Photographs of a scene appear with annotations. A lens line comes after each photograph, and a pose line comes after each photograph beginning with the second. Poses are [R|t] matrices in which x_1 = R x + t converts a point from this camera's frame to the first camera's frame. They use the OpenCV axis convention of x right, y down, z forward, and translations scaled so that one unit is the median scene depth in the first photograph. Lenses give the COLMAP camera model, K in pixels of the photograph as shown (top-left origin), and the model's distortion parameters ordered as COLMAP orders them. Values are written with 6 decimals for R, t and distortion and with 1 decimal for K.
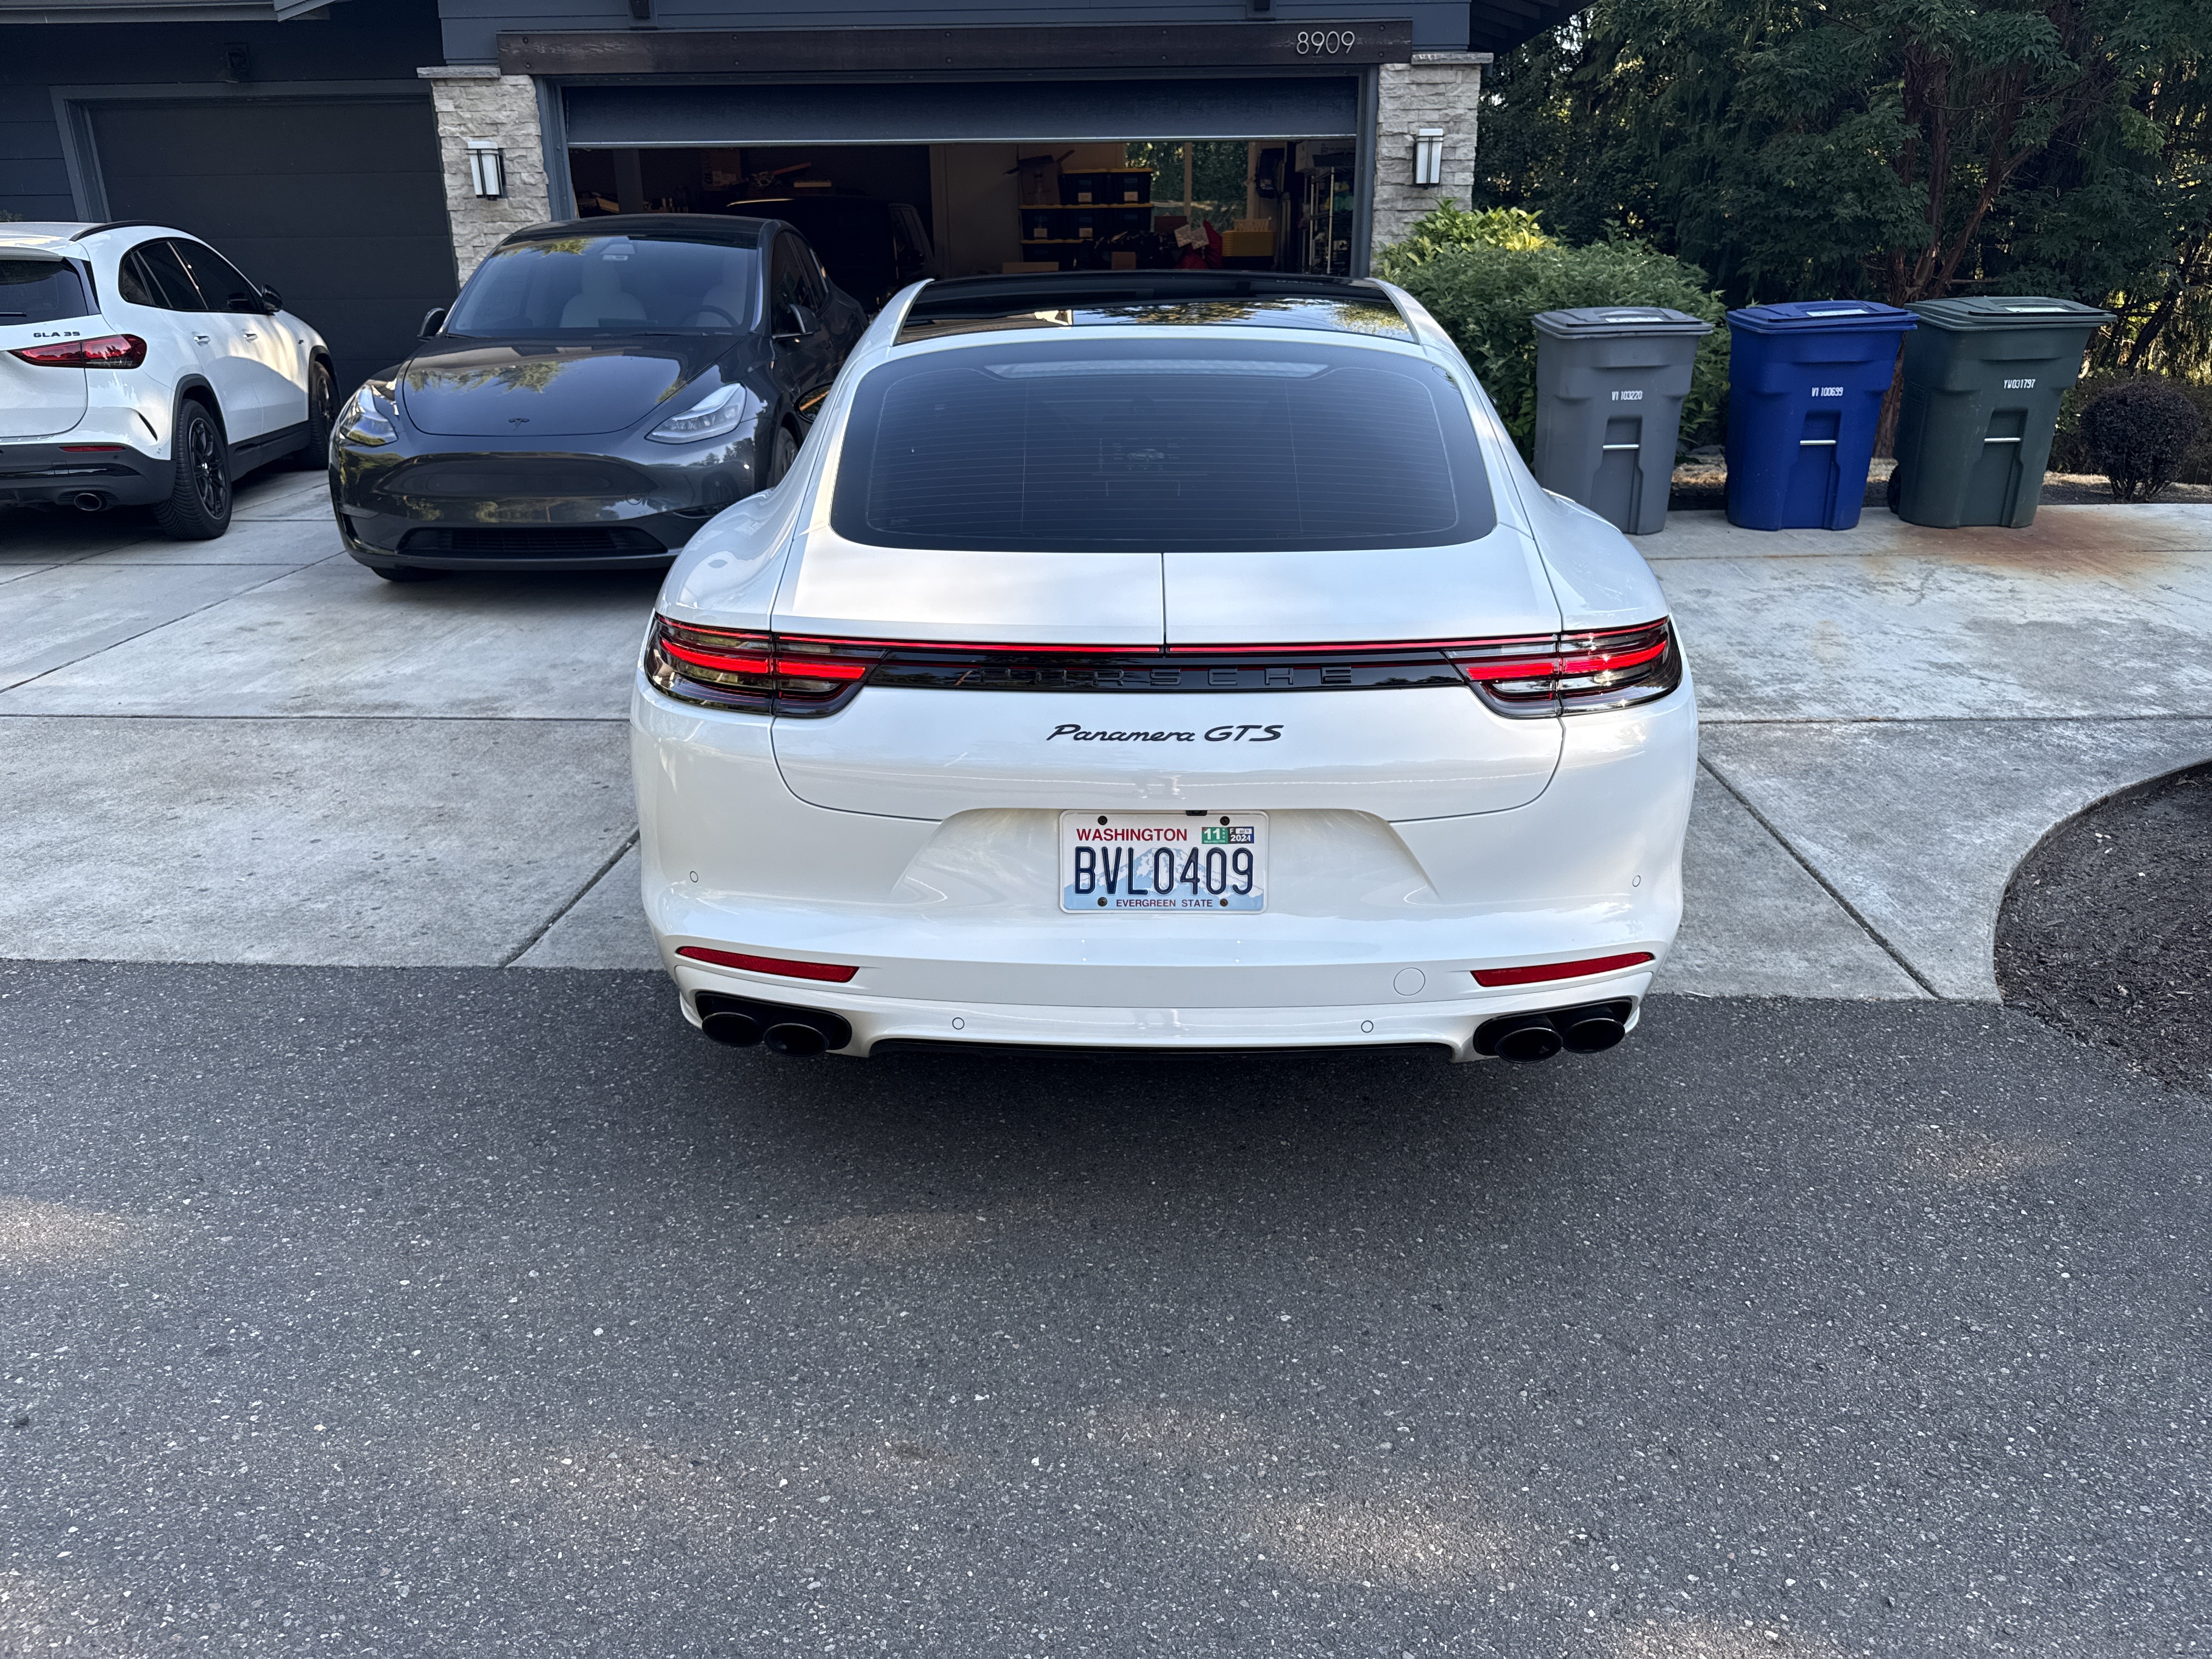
lens RADIAL K [[1607.3, 0, 1098.7], [0, 1607.3, 789.3], [0, 0, 1]] dist [-0.005730, 0.002153]
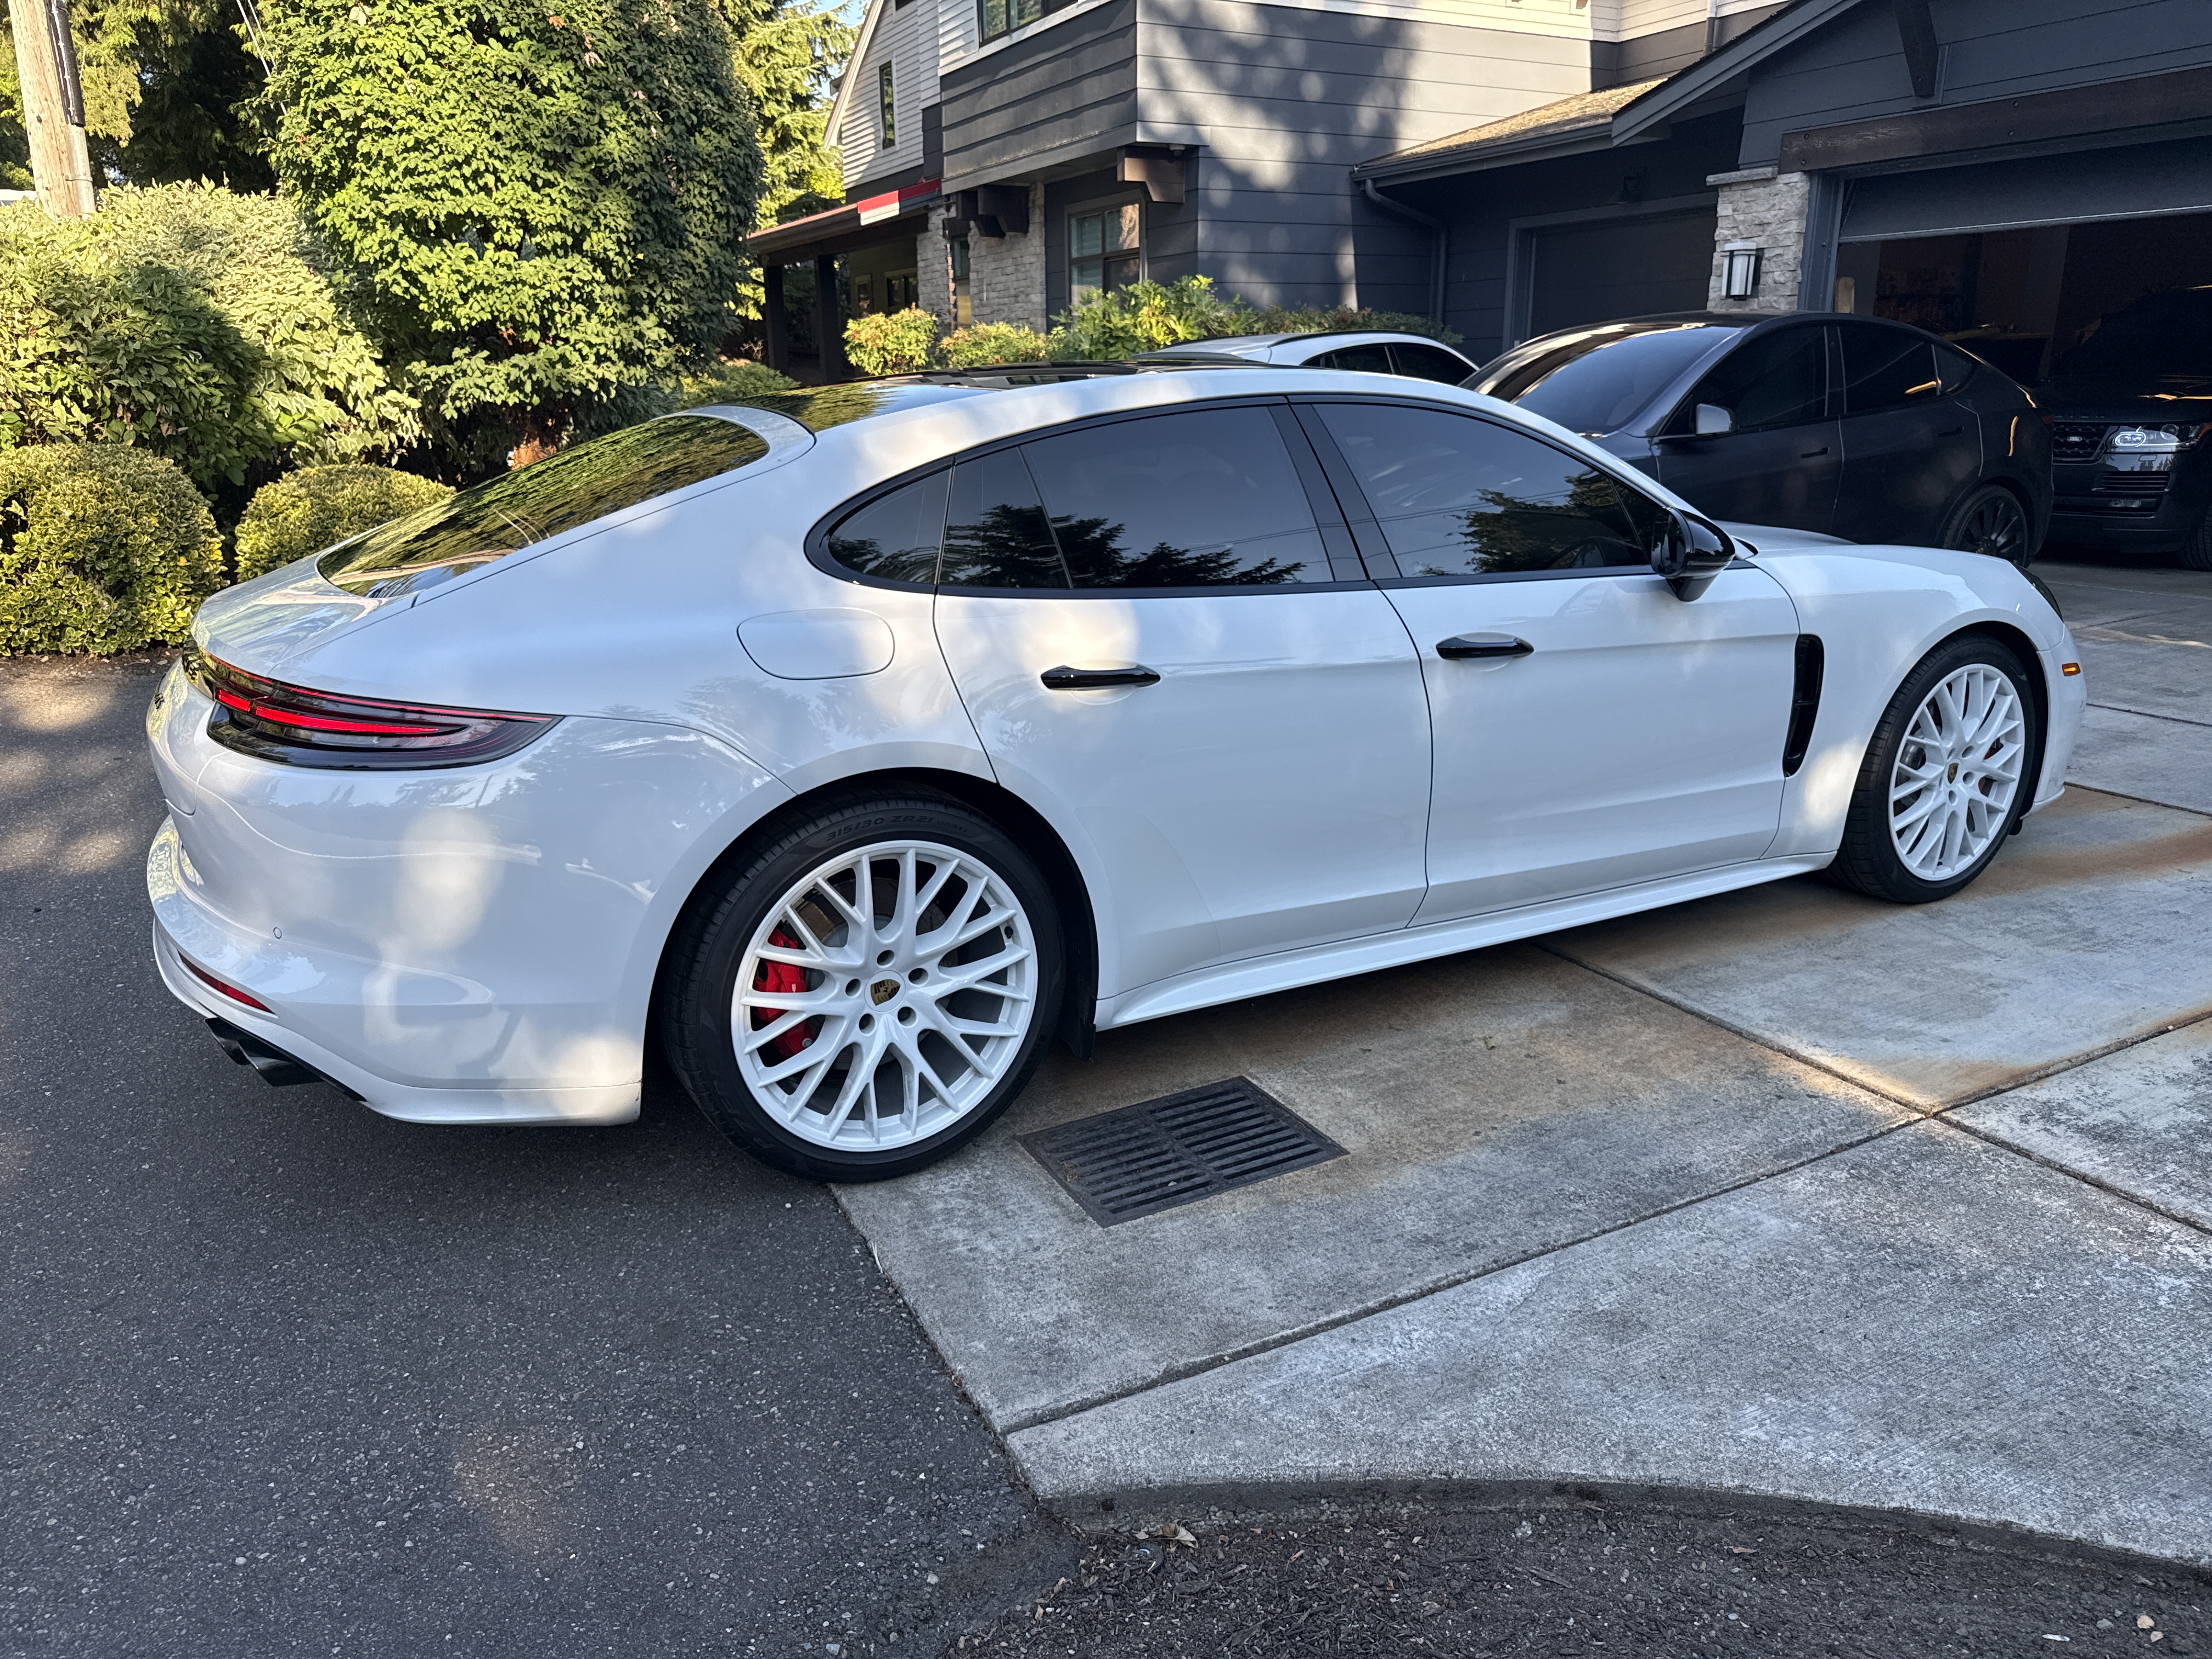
lens RADIAL K [[1607.3, 0, 1098.7], [0, 1607.3, 789.3], [0, 0, 1]] dist [-0.005730, 0.002153]
pose [[0.480892, 0.220595, -0.848576, 0.347011], [-0.270118, 0.958032, 0.095972, -0.066373], [0.834134, 0.183063, 0.520297, 0.210862]]
